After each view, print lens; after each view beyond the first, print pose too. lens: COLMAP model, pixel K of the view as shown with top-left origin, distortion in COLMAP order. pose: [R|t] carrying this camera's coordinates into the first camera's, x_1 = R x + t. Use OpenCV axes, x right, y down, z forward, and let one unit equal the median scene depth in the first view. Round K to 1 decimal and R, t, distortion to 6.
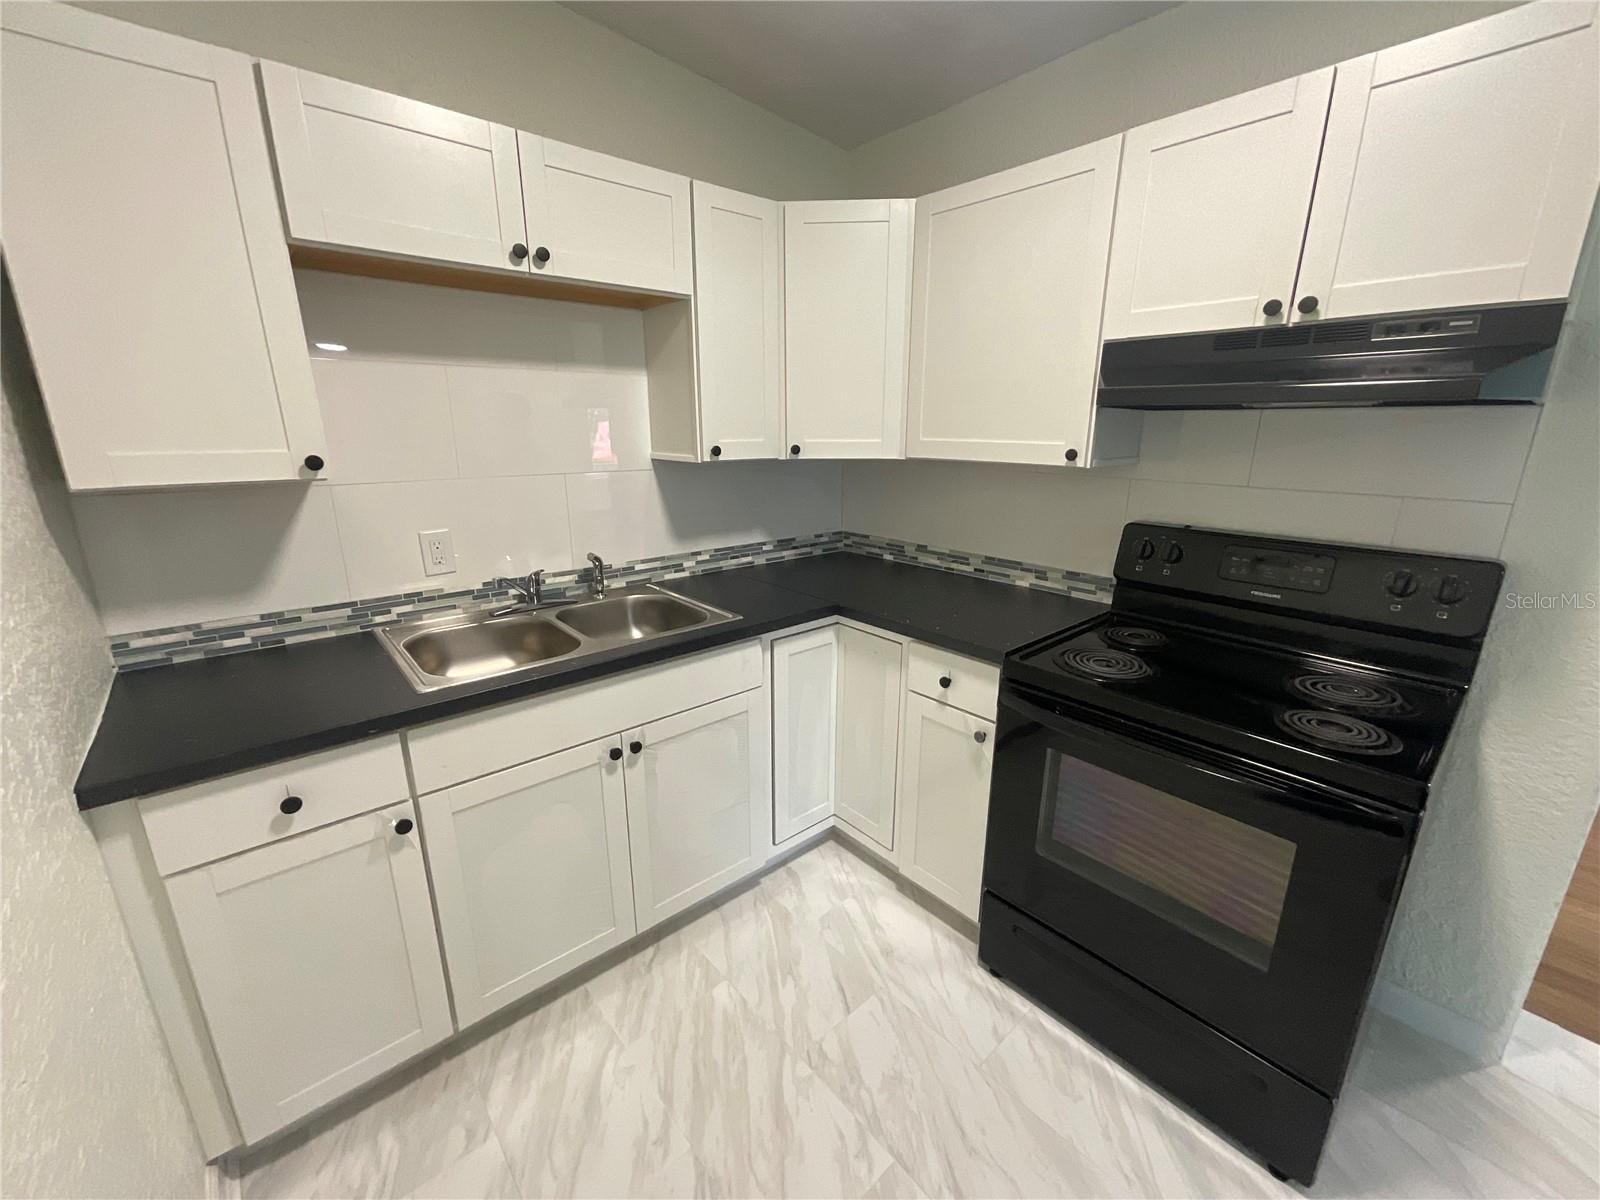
lens RADIAL K [[645.1, 0, 799.9], [0, 645.1, 597.0], [0, 0, 1]] dist [0.001526, 0.000265]
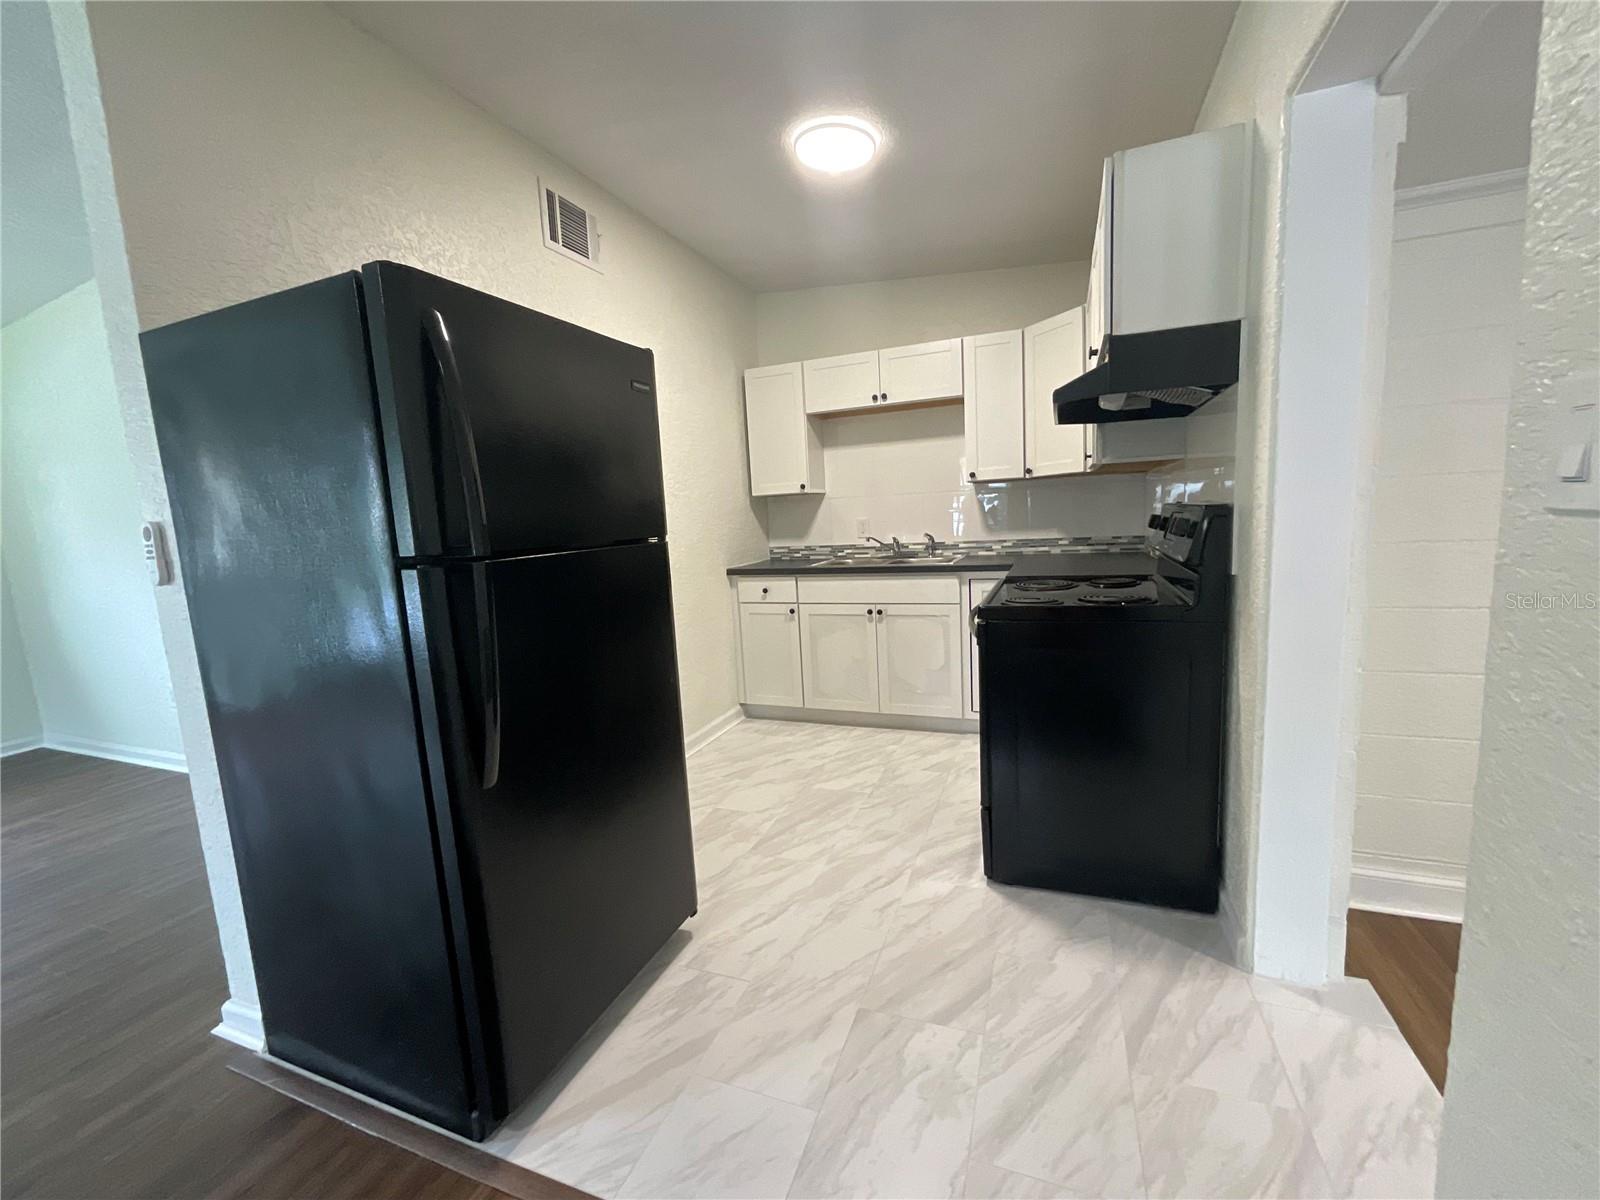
lens RADIAL K [[645.1, 0, 799.9], [0, 645.1, 597.0], [0, 0, 1]] dist [0.001526, 0.000265]
pose [[0.450129, 0.084452, -0.888961, 1.518683], [-0.180139, 0.983639, 0.002233, 0.225792], [0.874605, 0.159131, 0.457977, -0.216706]]
